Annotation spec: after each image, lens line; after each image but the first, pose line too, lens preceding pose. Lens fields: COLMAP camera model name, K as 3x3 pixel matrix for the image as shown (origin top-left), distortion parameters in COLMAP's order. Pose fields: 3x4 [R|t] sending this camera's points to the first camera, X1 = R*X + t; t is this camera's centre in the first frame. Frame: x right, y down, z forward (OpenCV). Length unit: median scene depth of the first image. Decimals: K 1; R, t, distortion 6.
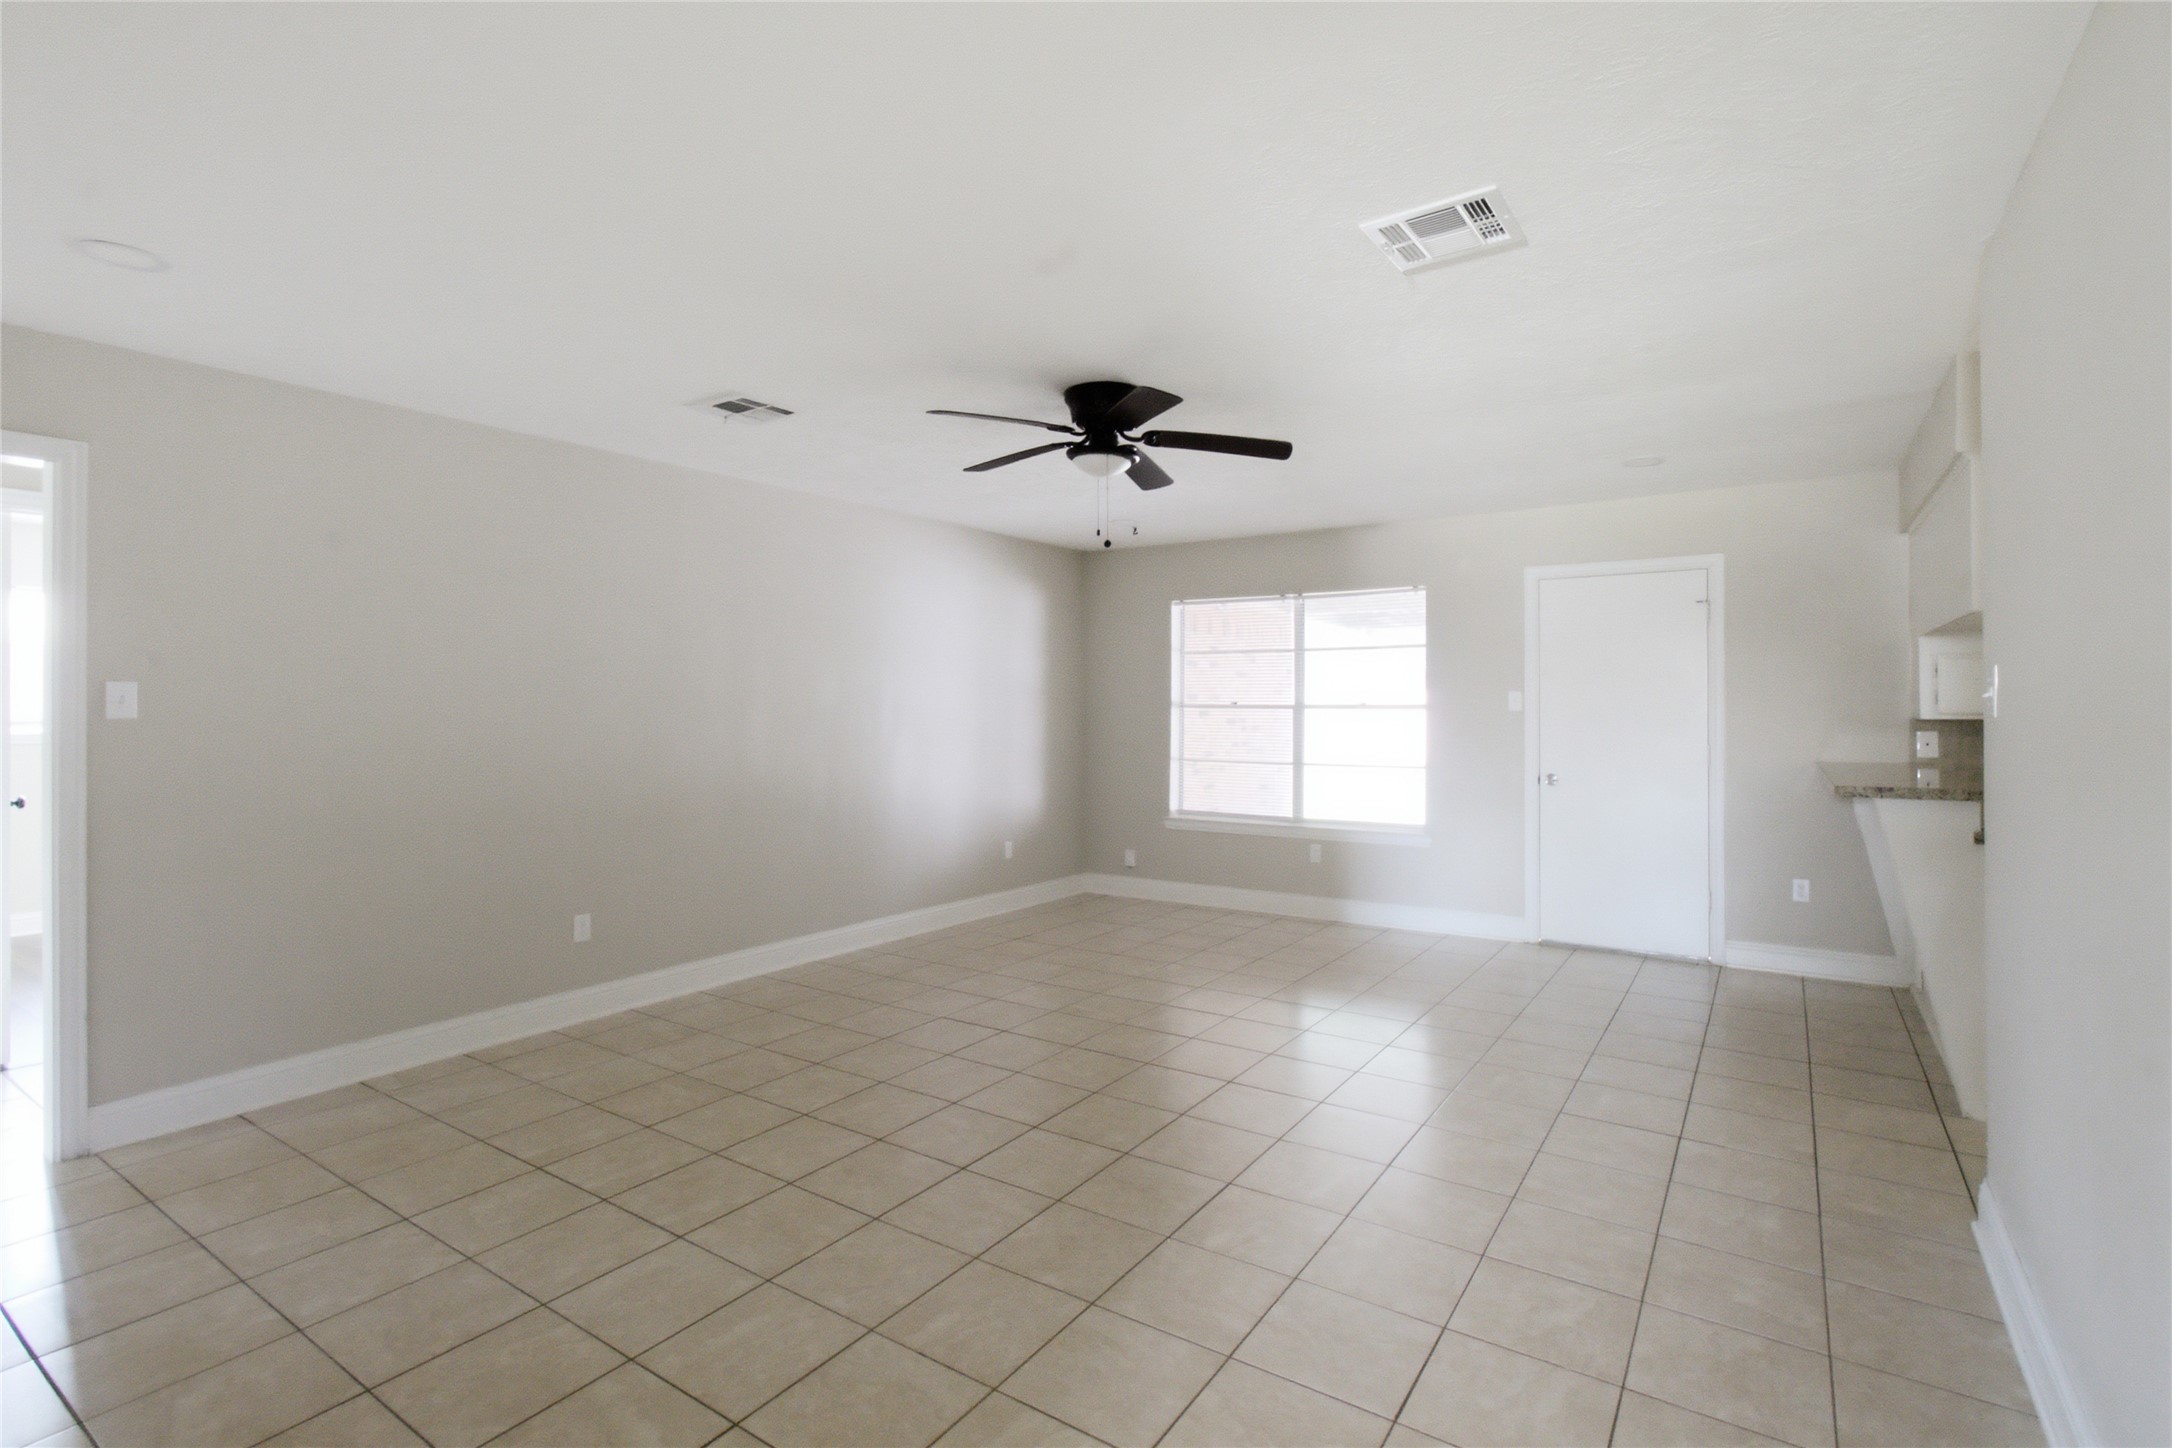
lens RADIAL K [[1018.1, 0, 1097.0], [0, 1018.1, 696.5], [0, 0, 1]] dist [-0.014417, 0.000444]
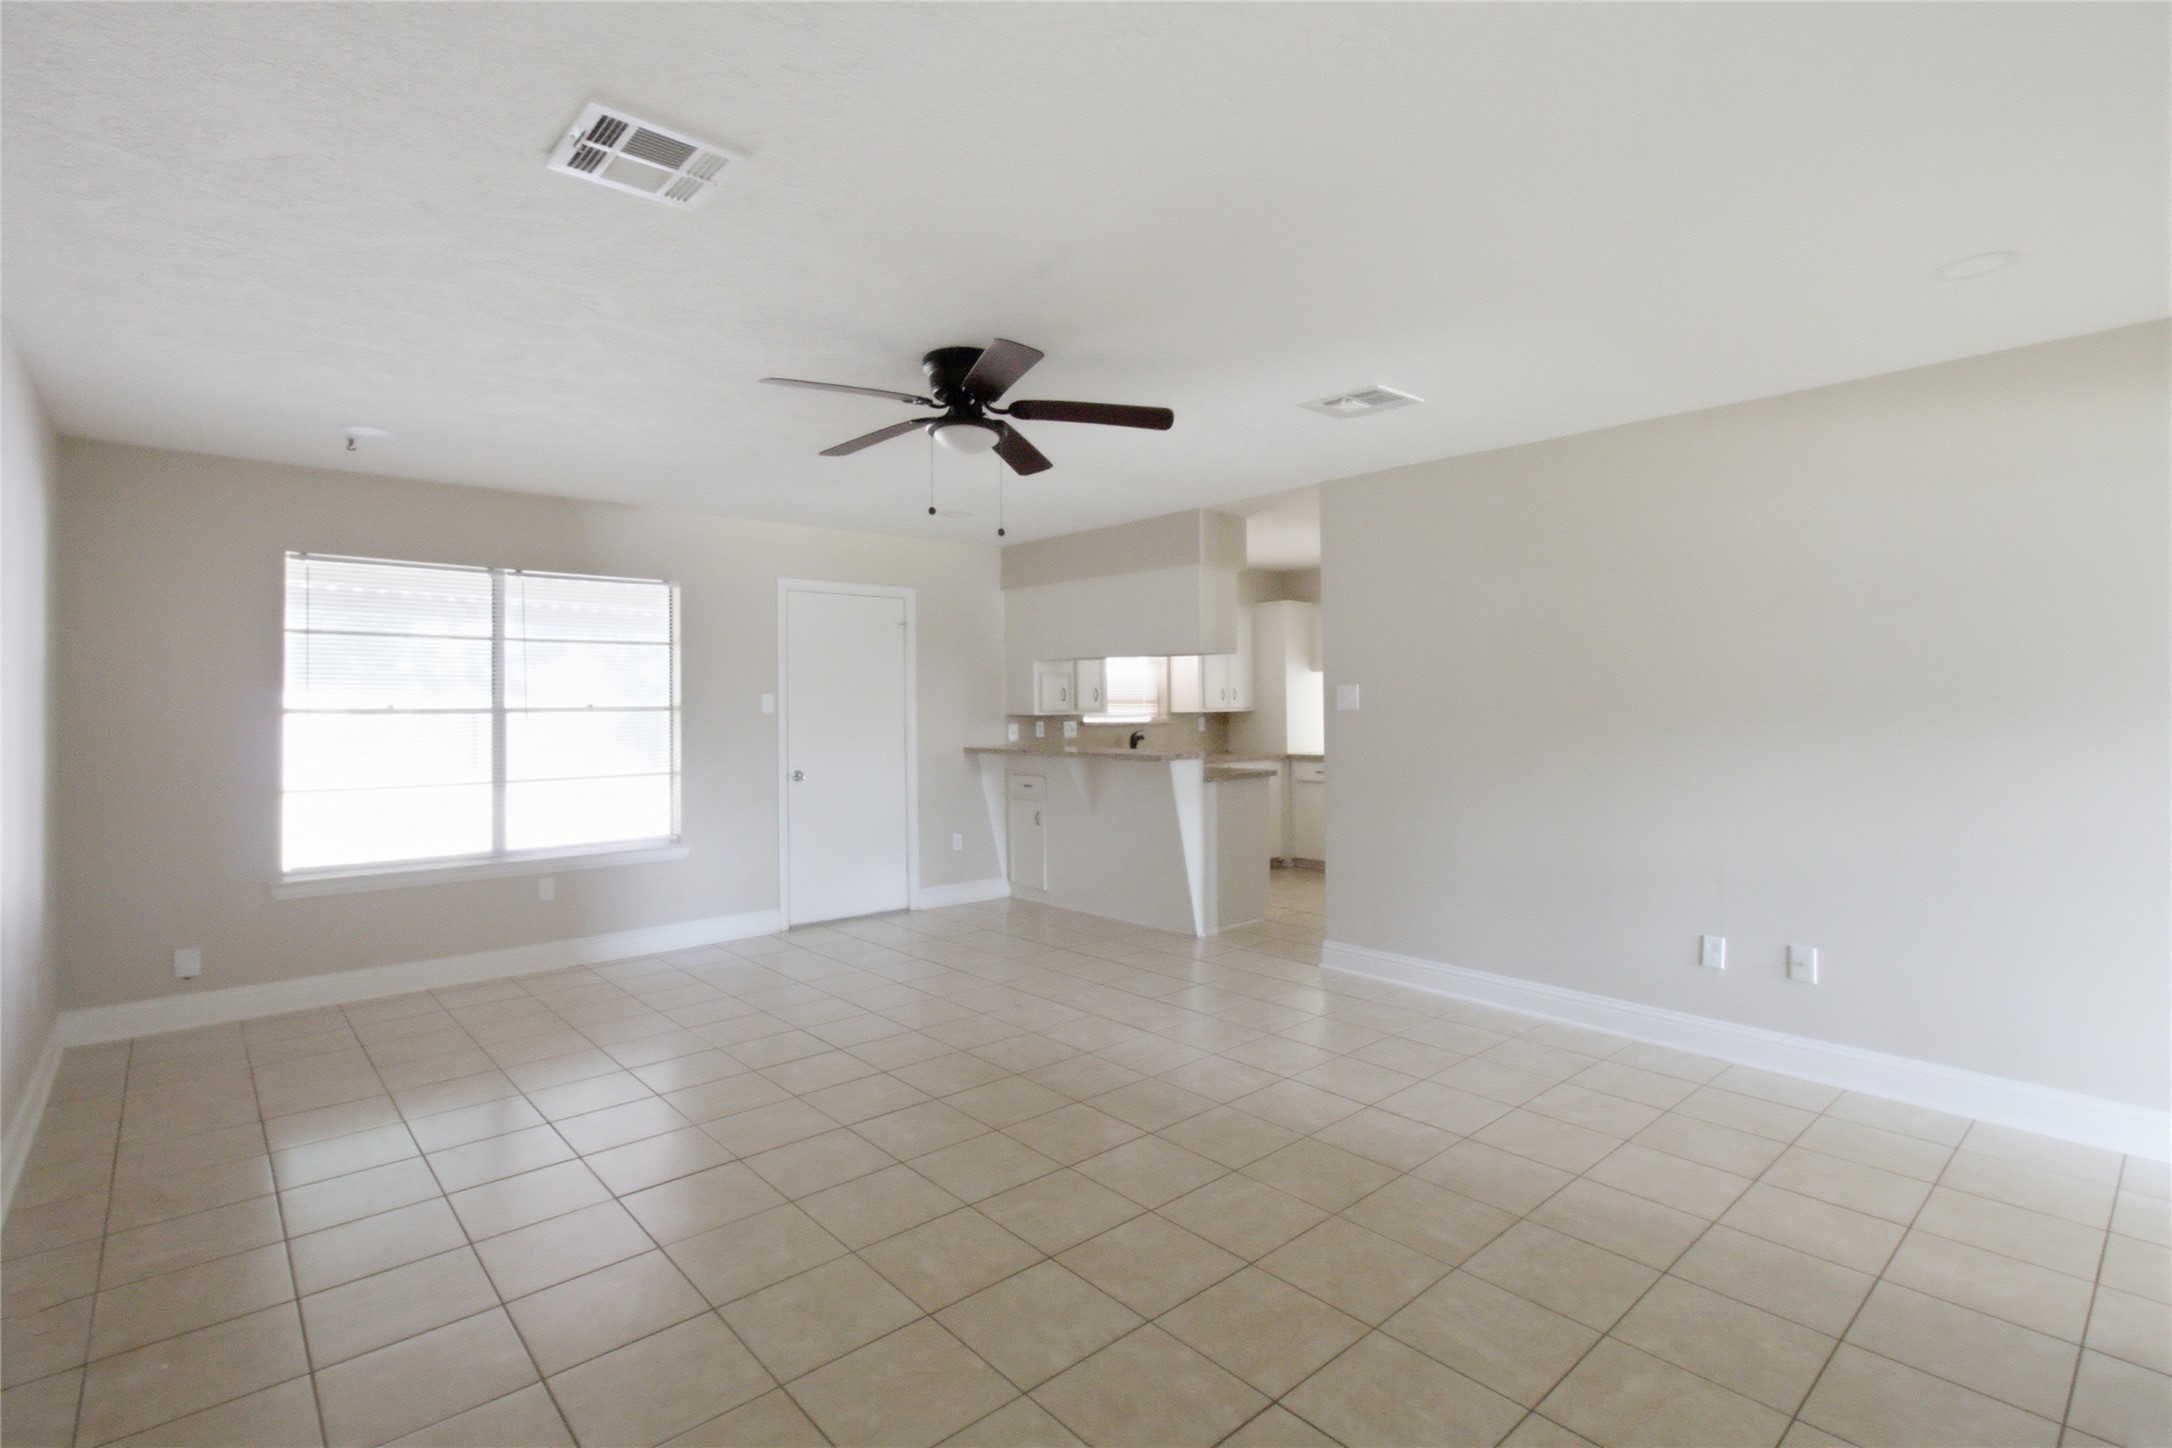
lens RADIAL K [[1018.1, 0, 1097.0], [0, 1018.1, 696.5], [0, 0, 1]] dist [-0.014417, 0.000444]
pose [[0.240849, 0.008420, 0.970526, -0.527035], [-0.003400, 0.999964, -0.007832, 0.004300], [-0.970557, -0.001414, 0.240869, 0.420365]]
